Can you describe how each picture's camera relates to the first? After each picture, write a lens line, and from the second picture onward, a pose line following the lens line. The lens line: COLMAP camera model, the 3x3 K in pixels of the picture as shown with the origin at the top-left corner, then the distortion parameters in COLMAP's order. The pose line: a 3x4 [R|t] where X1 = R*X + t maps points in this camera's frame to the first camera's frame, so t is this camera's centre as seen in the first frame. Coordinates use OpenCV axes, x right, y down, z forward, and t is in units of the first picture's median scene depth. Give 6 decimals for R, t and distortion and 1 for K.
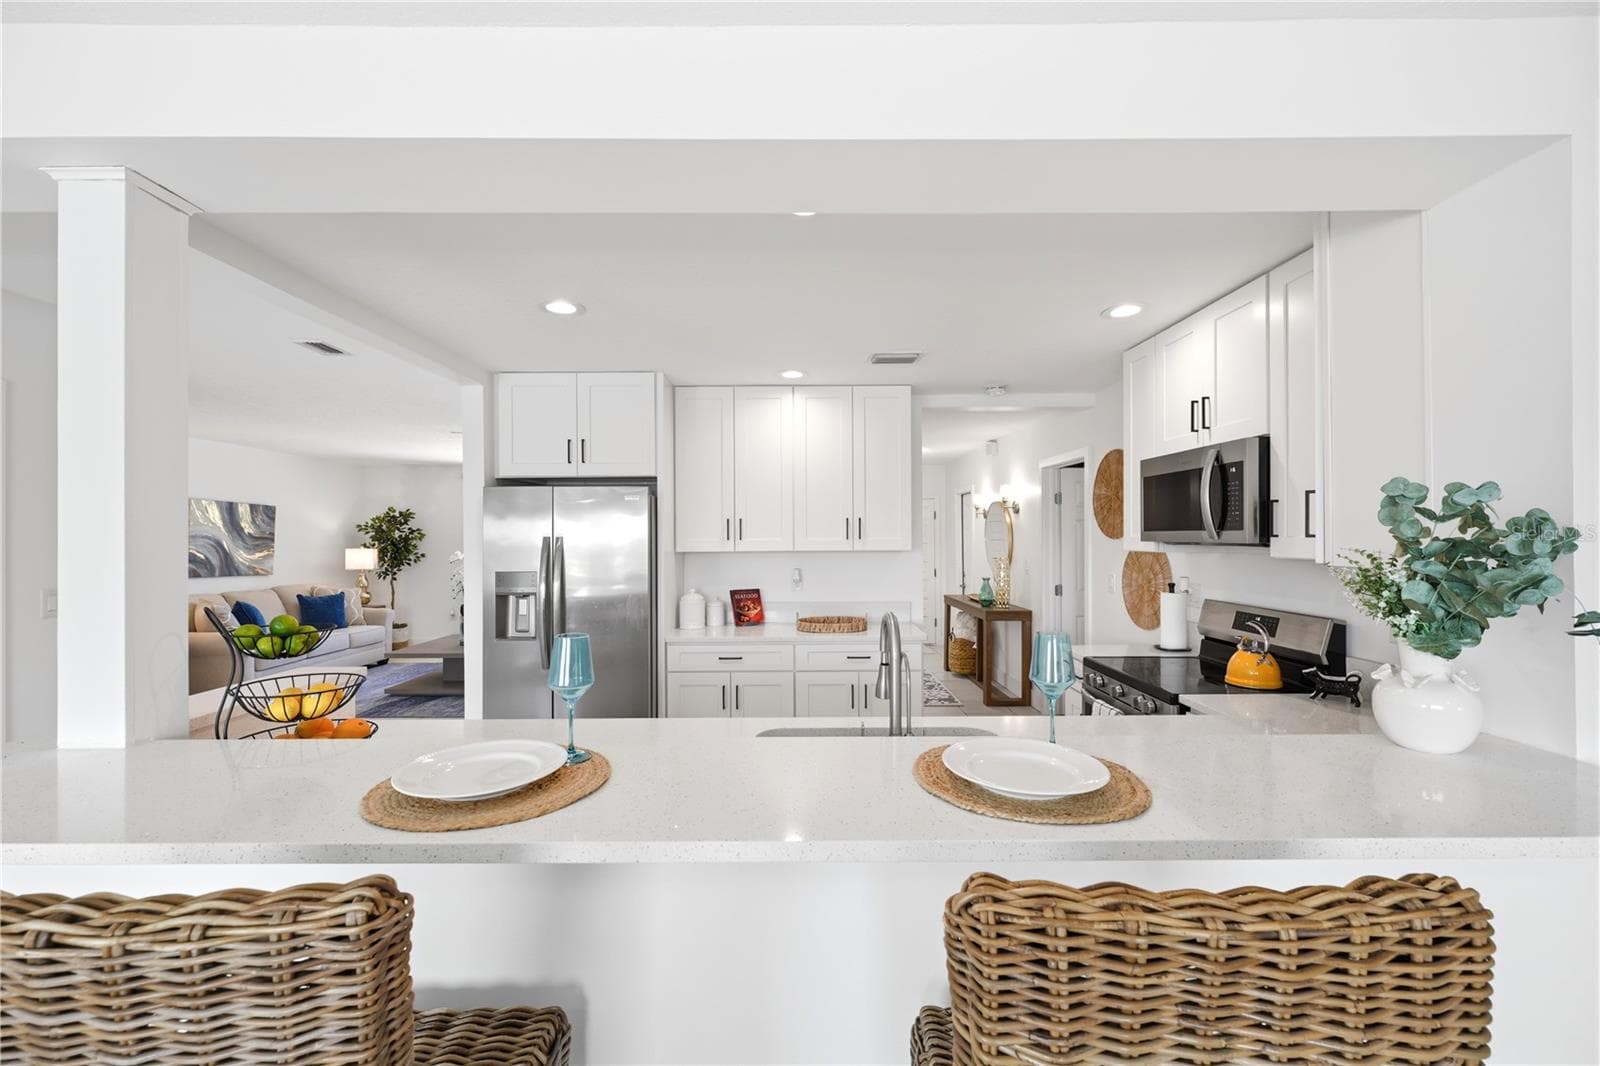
lens RADIAL K [[653.2, 0, 803.8], [0, 653.2, 536.4], [0, 0, 1]] dist [0.000511, 0.000021]
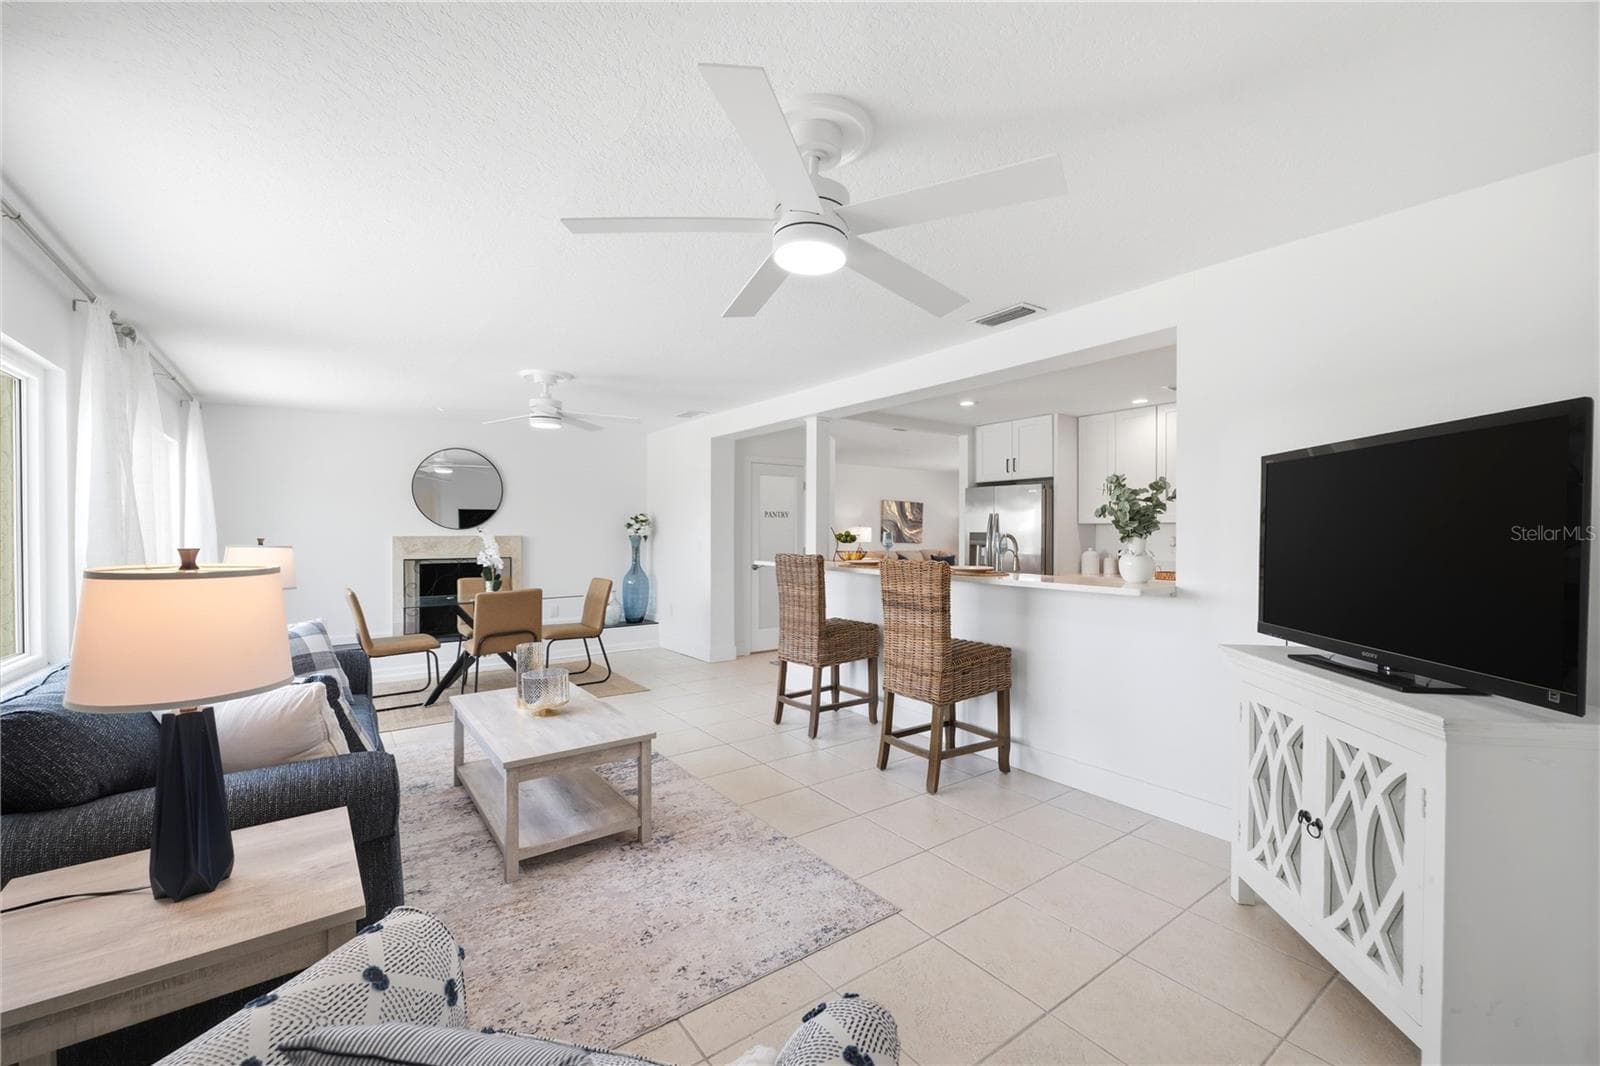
lens RADIAL K [[653.2, 0, 803.8], [0, 653.2, 536.4], [0, 0, 1]] dist [0.000511, 0.000021]
pose [[0.591807, 0.008027, -0.806040, 0.740768], [0.002848, 0.999923, 0.012049, 0.038769], [0.806075, -0.009426, 0.591739, -0.498757]]
